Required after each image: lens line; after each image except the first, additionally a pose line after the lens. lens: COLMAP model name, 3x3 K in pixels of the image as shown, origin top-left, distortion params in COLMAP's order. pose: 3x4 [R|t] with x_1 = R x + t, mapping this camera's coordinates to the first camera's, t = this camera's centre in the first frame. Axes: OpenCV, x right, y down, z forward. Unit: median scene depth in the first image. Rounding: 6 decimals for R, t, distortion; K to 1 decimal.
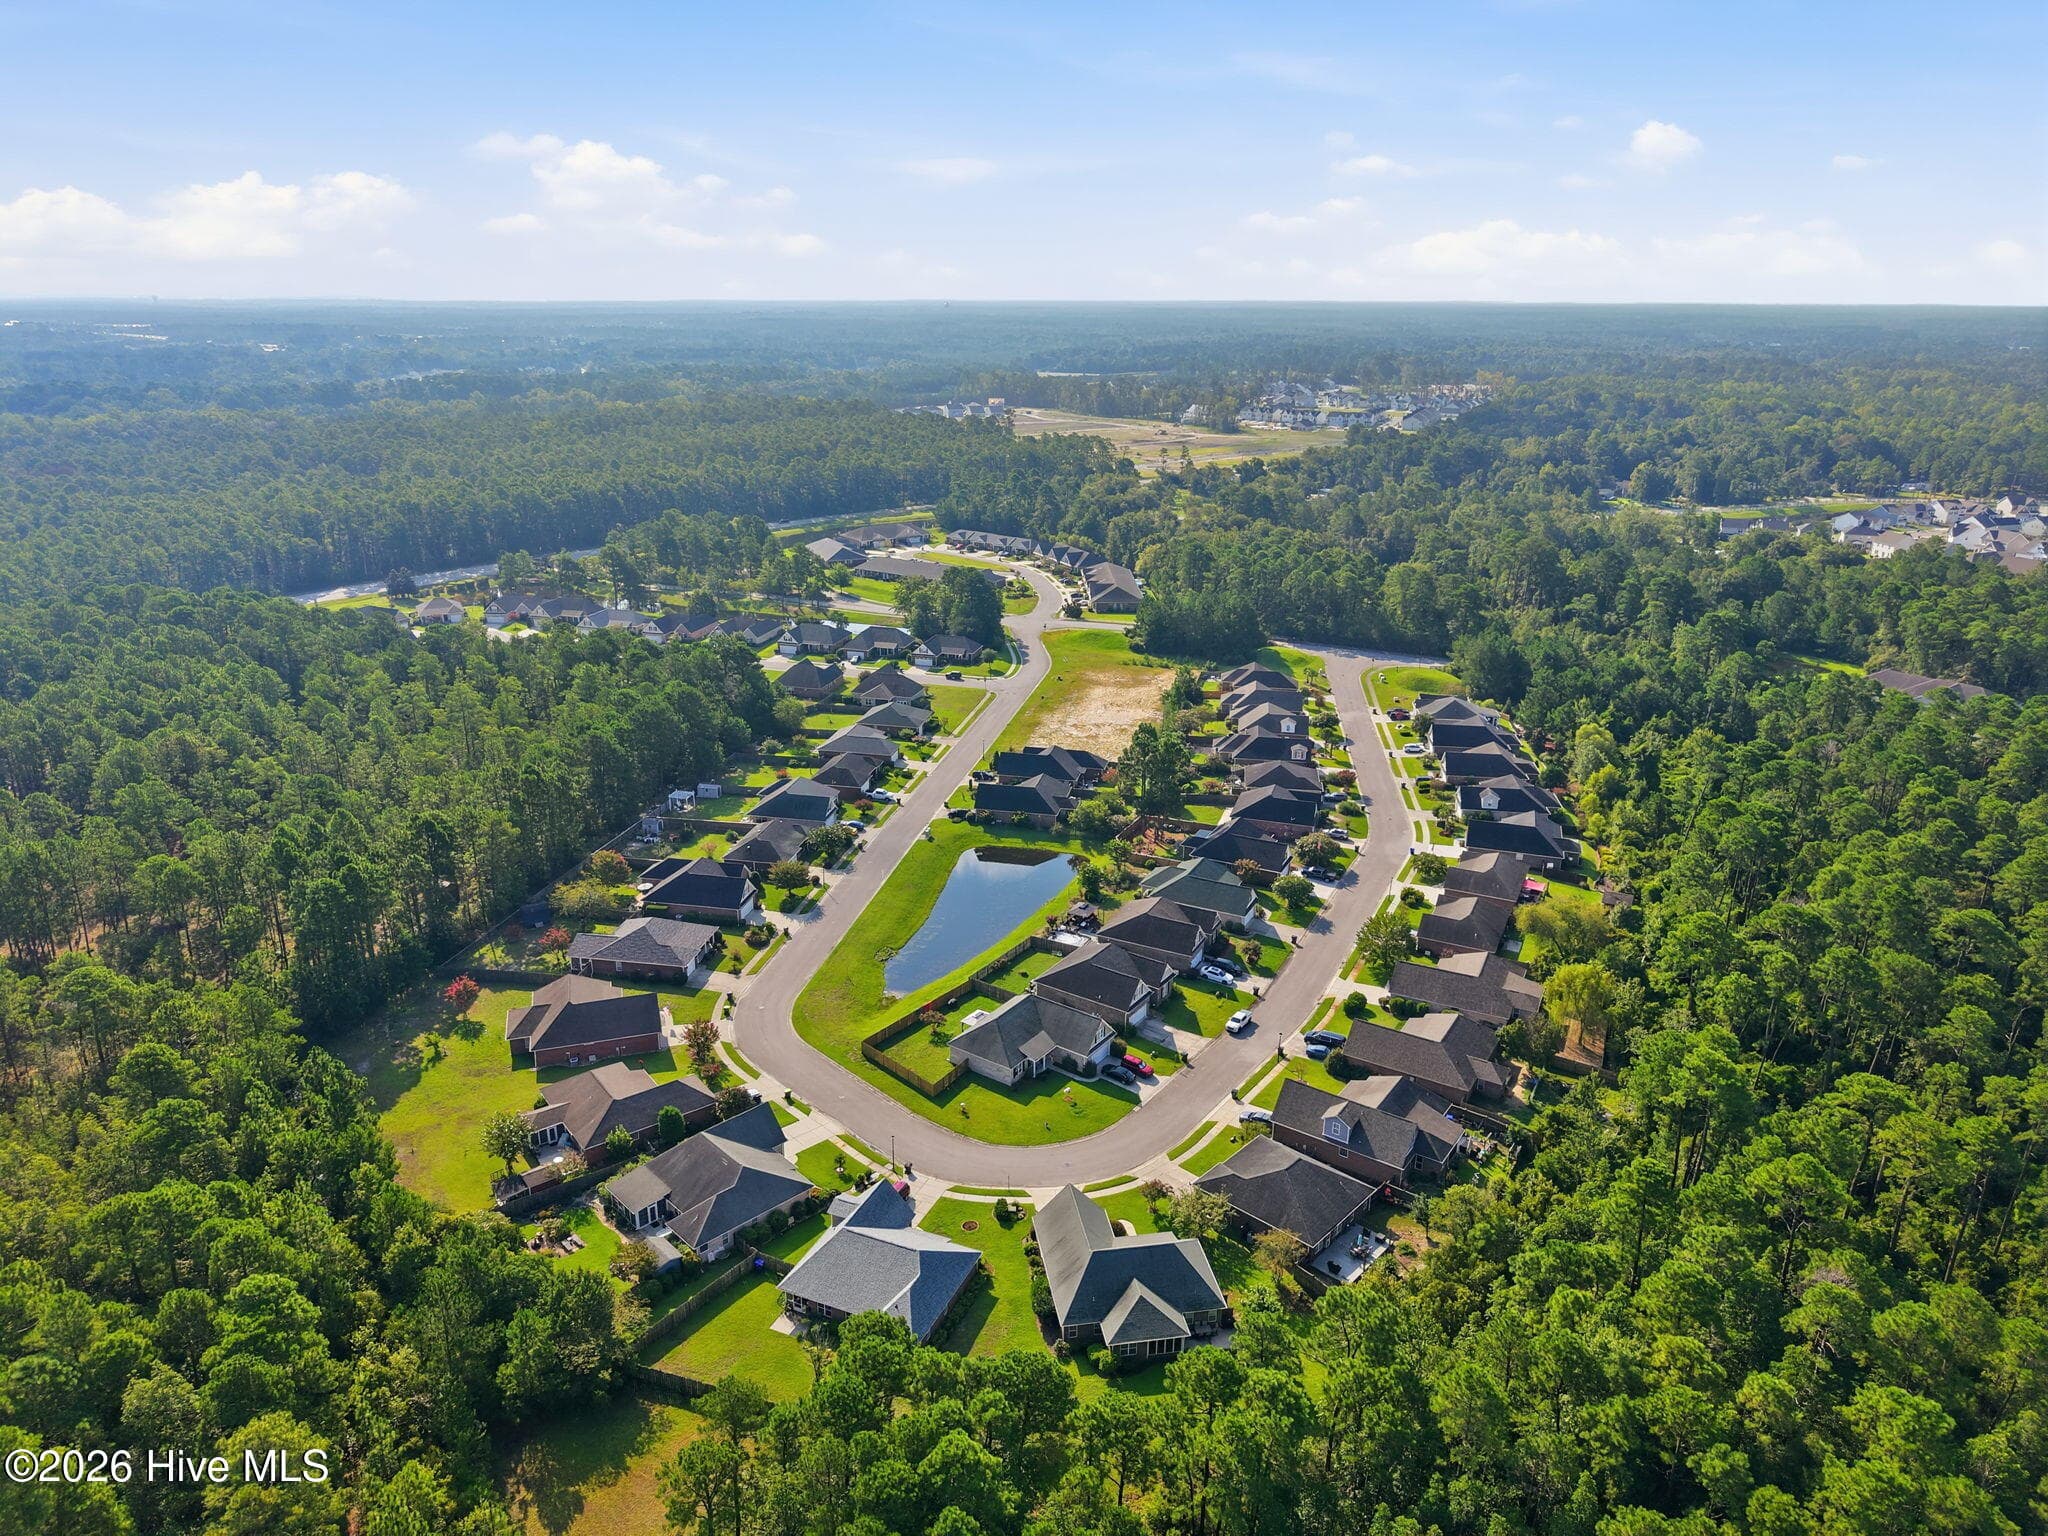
lens RADIAL K [[1296.1, 0, 992.9], [0, 1296.1, 770.5], [0, 0, 1]] dist [0.044705, -0.058005]
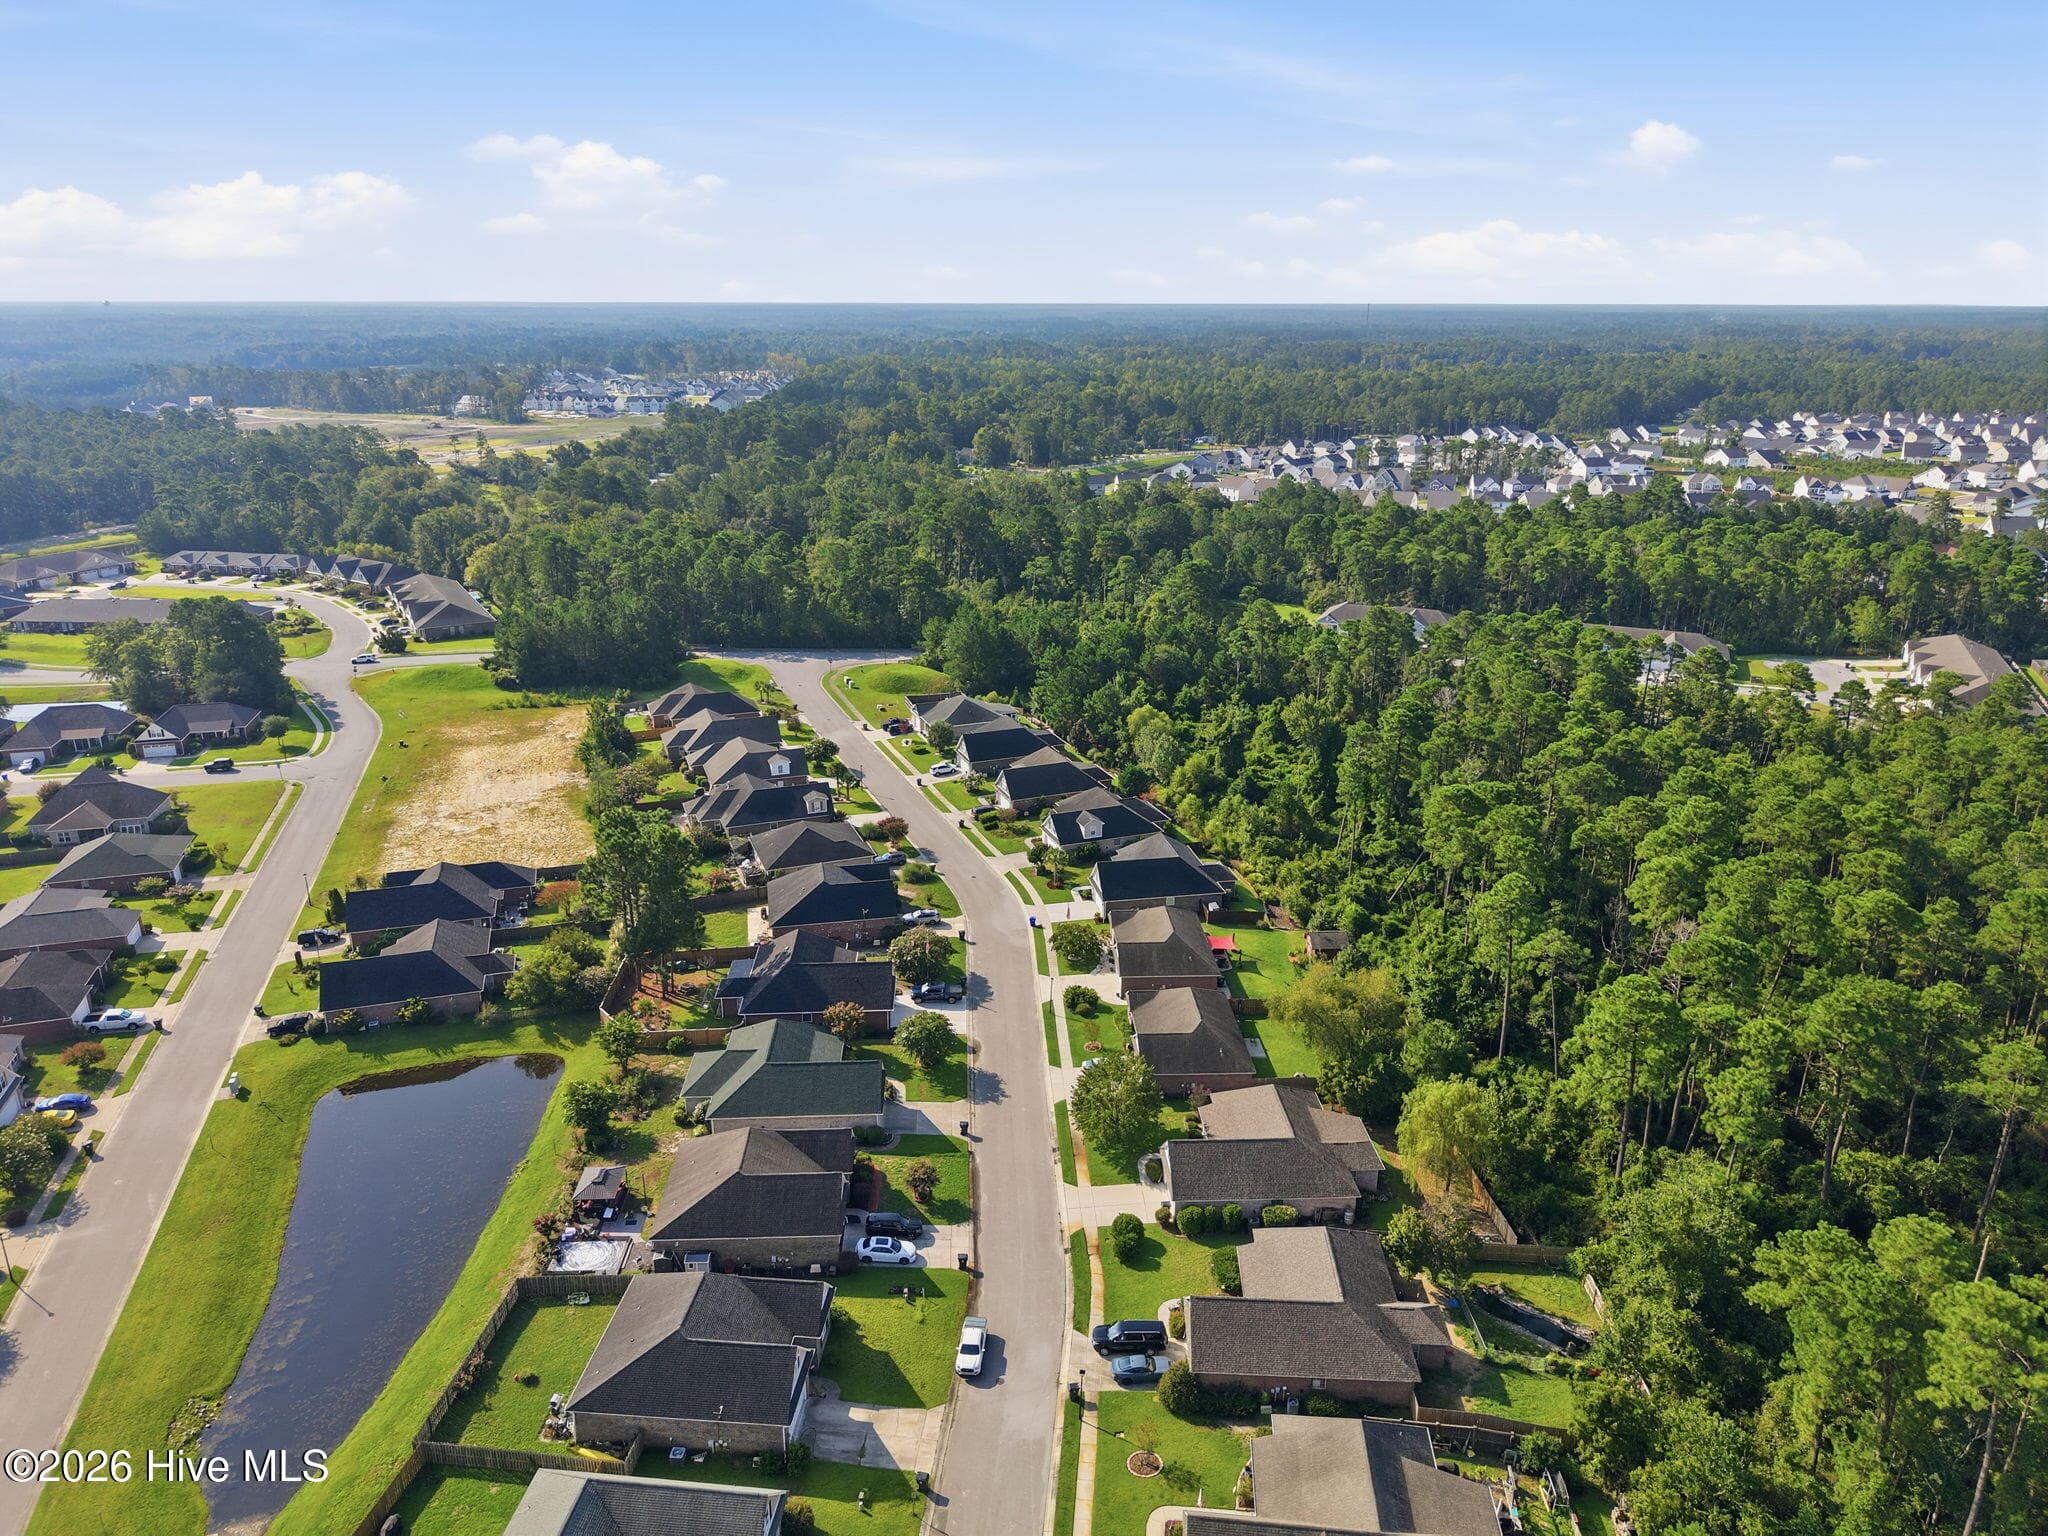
lens RADIAL K [[1296.1, 0, 992.9], [0, 1296.1, 770.5], [0, 0, 1]] dist [0.044705, -0.058005]
pose [[0.860209, -0.165755, 0.482251, -0.014890], [0.167446, 0.985073, 0.039900, -0.036355], [-0.481666, 0.046428, 0.875124, 0.284428]]
